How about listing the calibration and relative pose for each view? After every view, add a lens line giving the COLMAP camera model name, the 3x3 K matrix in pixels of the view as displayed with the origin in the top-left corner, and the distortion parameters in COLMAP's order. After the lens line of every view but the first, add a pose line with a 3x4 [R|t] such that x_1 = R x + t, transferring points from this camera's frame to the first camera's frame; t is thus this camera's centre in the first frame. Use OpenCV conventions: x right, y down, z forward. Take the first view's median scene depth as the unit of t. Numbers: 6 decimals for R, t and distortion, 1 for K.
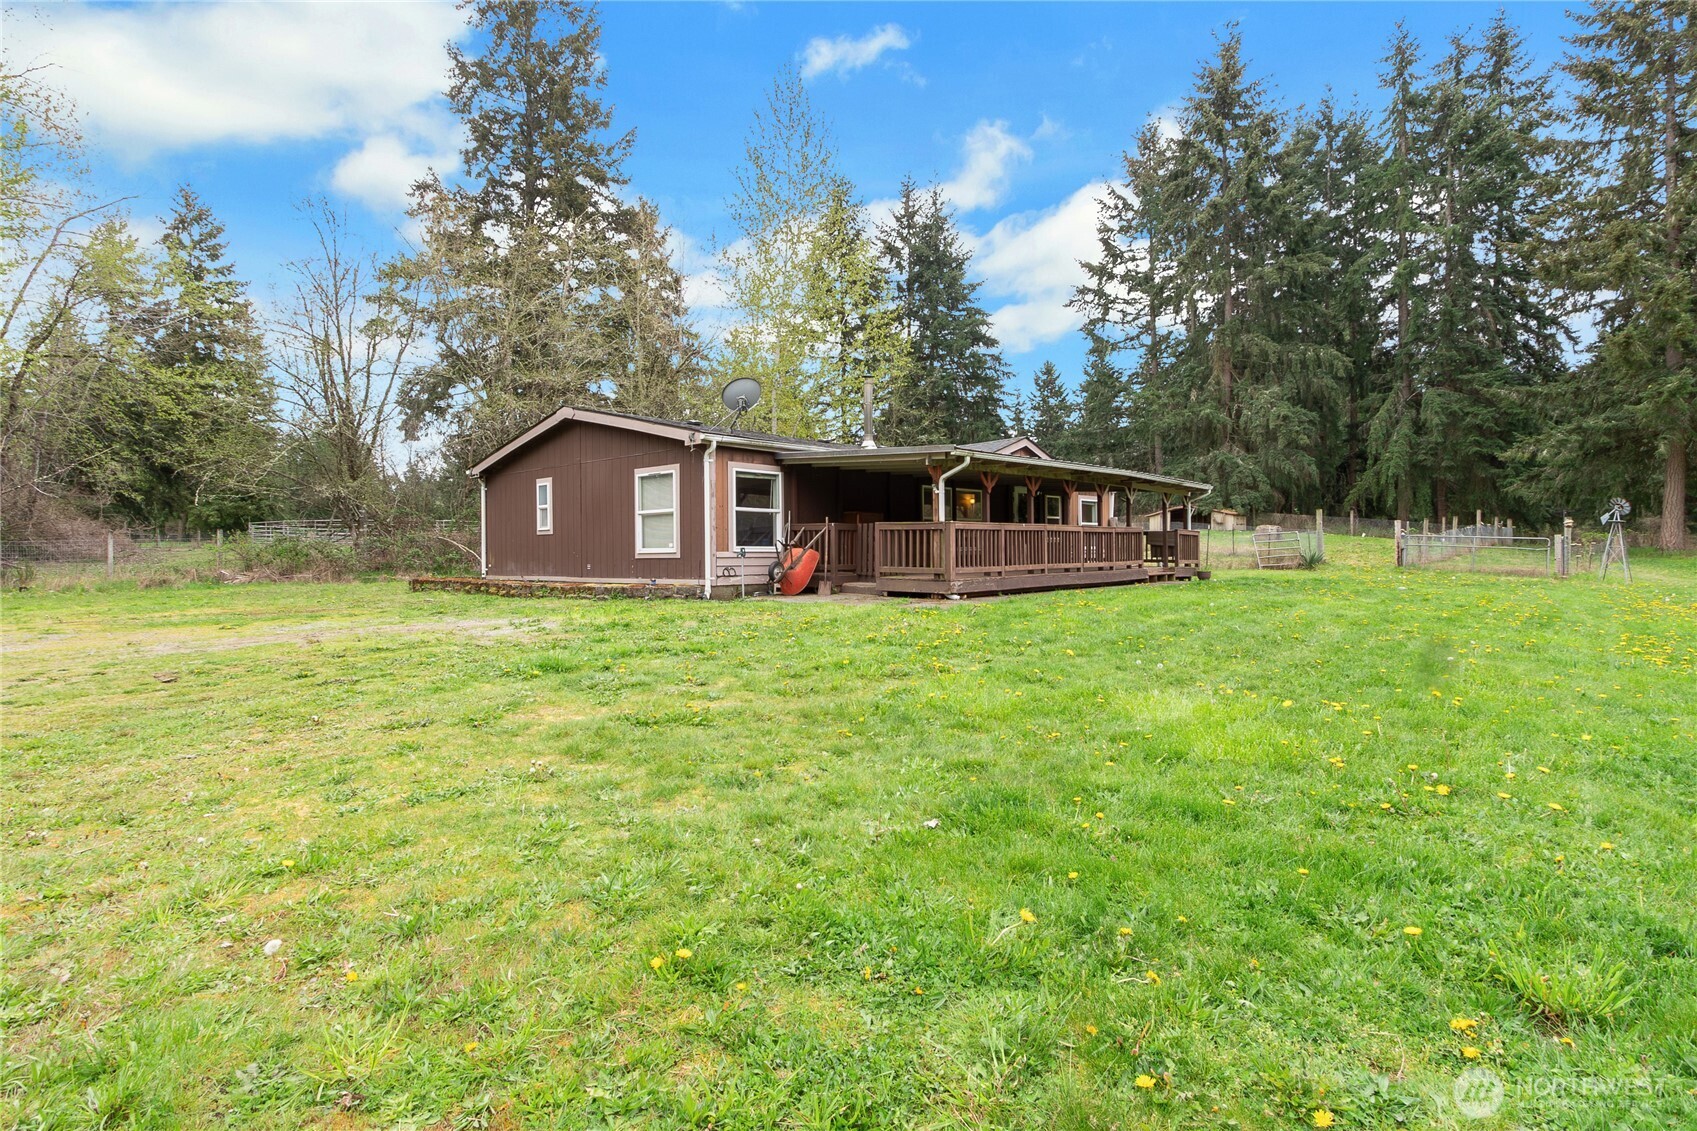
lens RADIAL K [[825.6, 0, 848.4], [0, 825.6, 560.5], [0, 0, 1]] dist [0.003862, -0.003070]
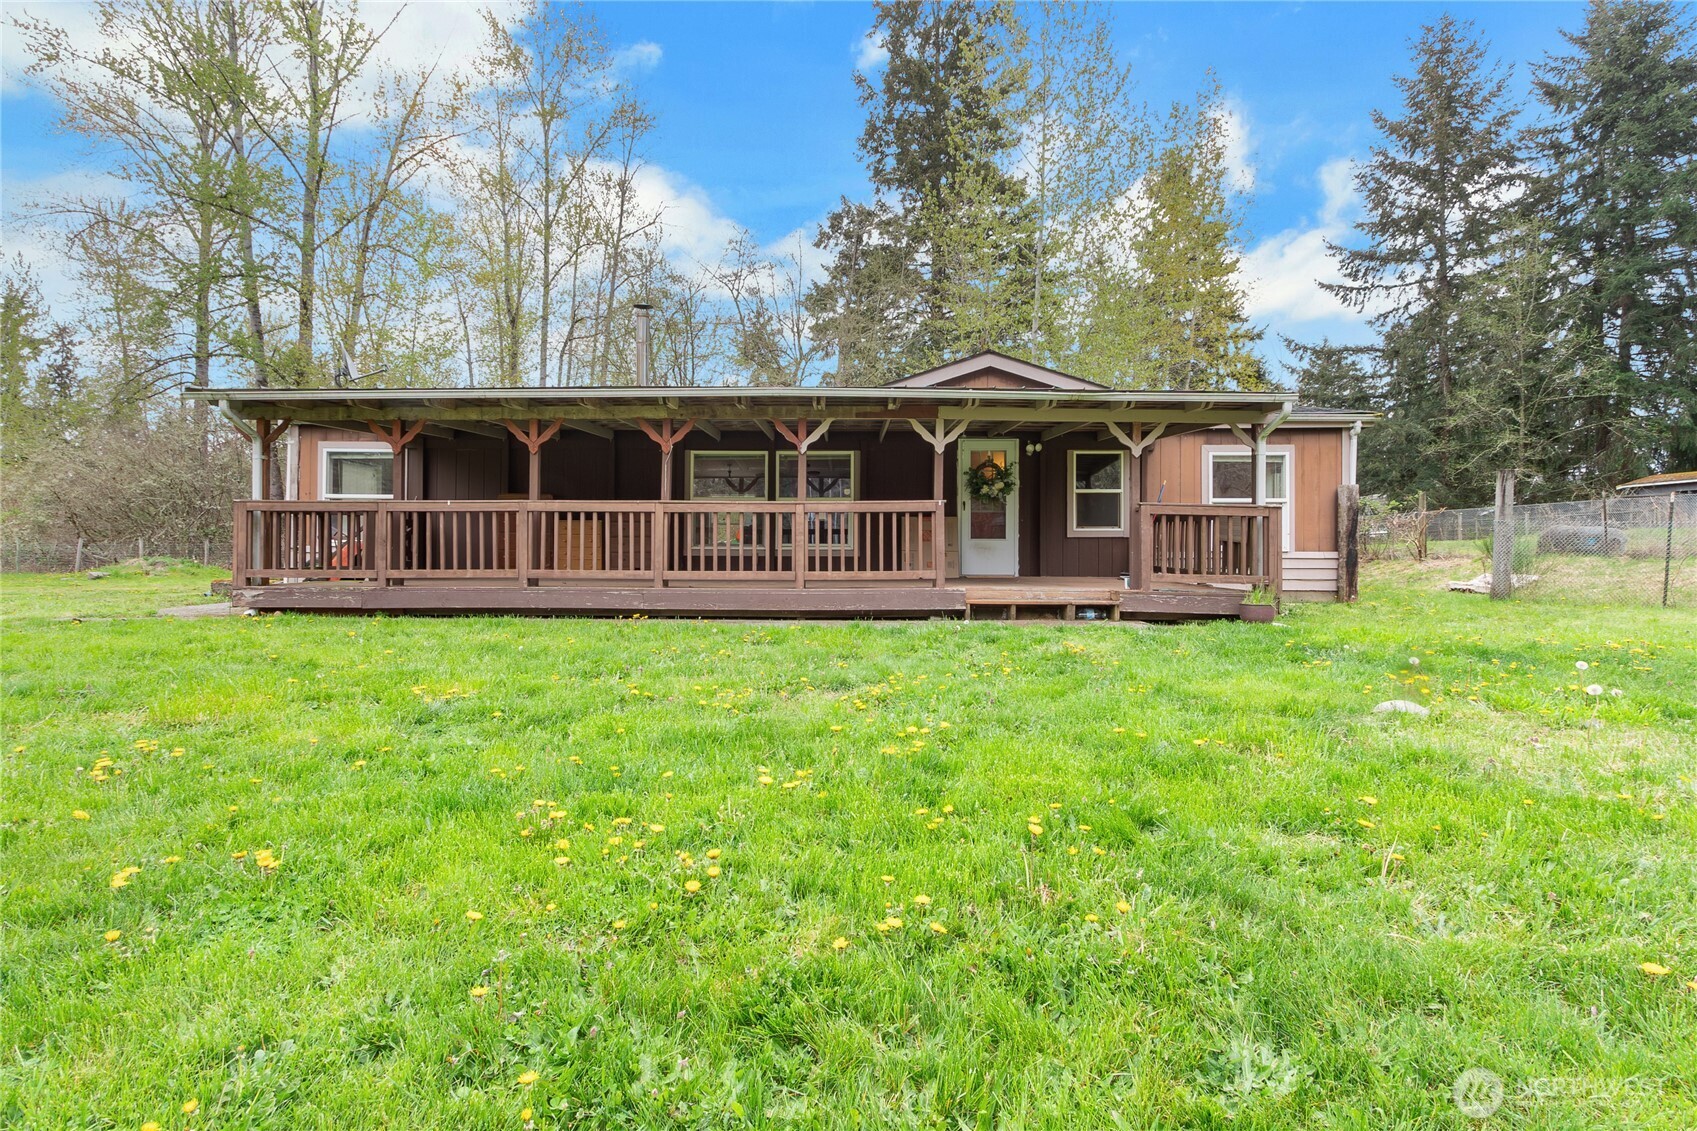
lens RADIAL K [[825.6, 0, 848.8], [0, 825.6, 553.8], [0, 0, 1]] dist [0.003862, -0.003070]
pose [[0.668745, 0.007384, -0.743455, 0.175701], [-0.018410, 0.999809, -0.006630, -0.001025], [0.743264, 0.018121, 0.668753, 0.165399]]
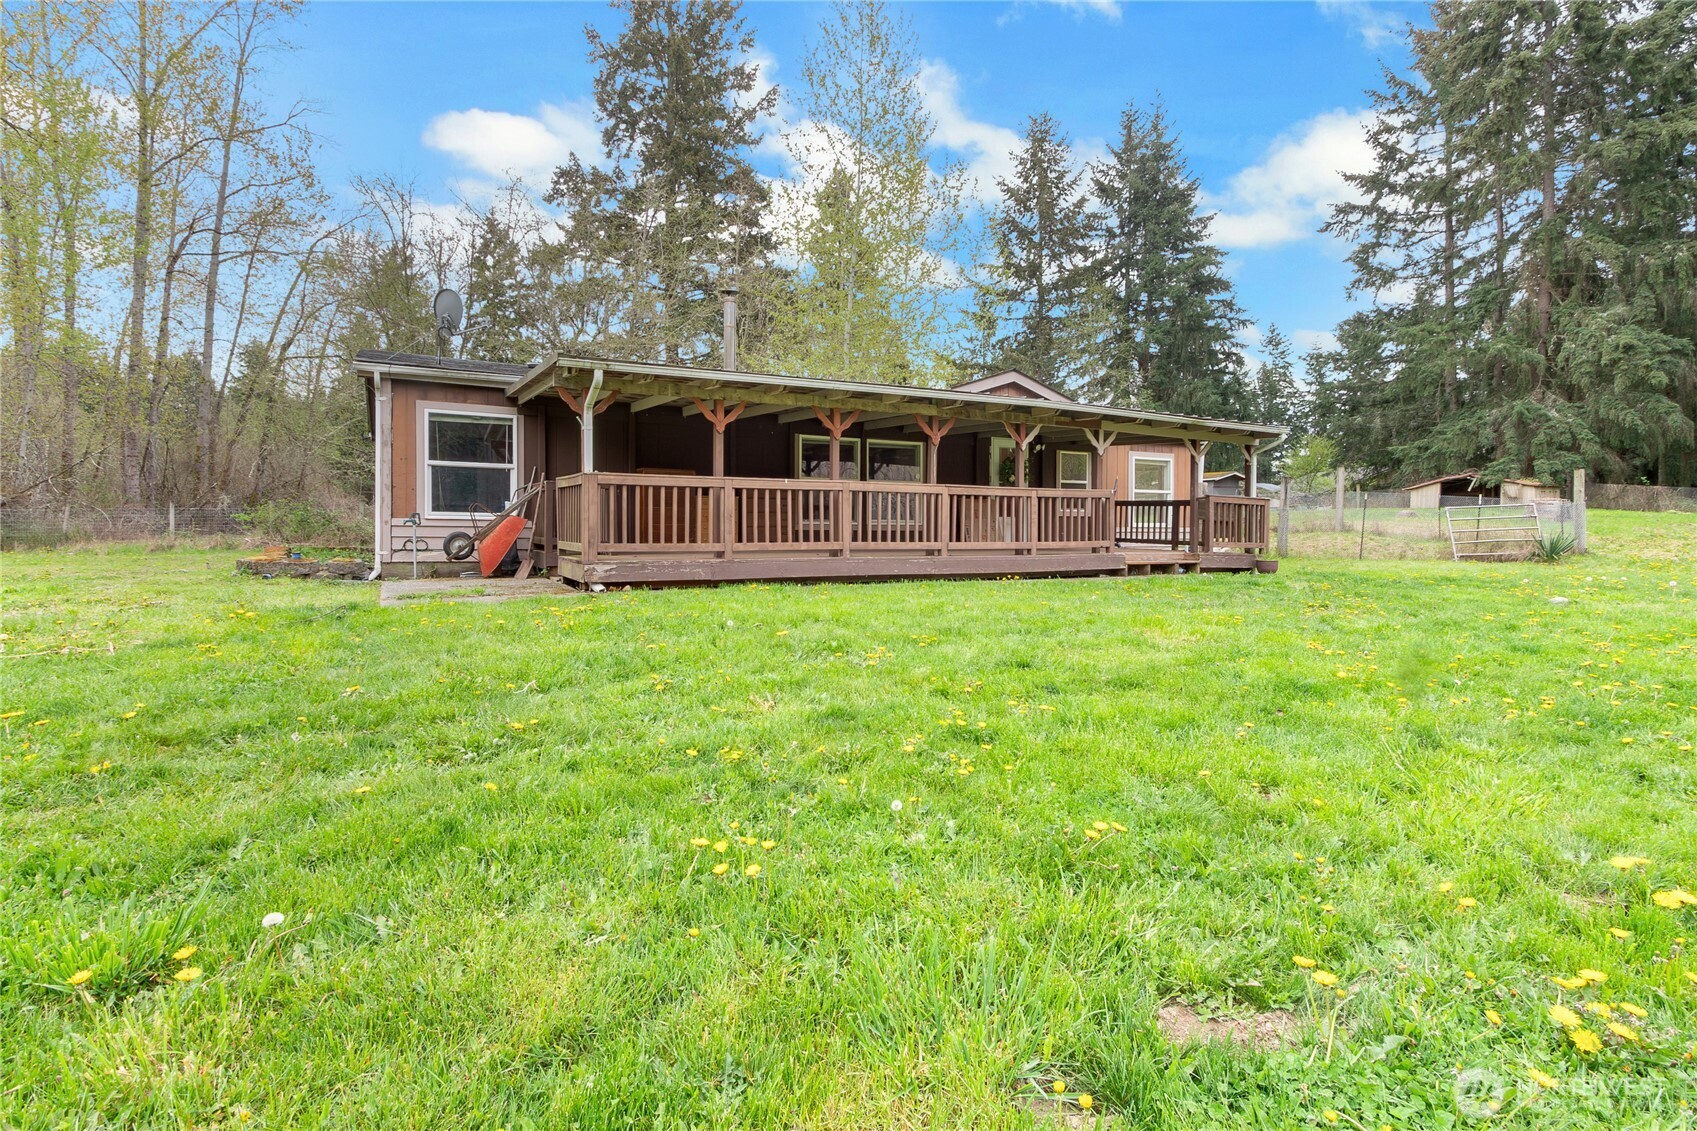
lens RADIAL K [[825.6, 0, 817.2], [0, 825.6, 557.7], [0, 0, 1]] dist [0.003862, -0.003070]
pose [[0.942253, 0.022591, -0.334140, 0.111629], [-0.015535, 0.999597, 0.023773, 0.000381], [0.334542, -0.017209, 0.942224, 0.096626]]
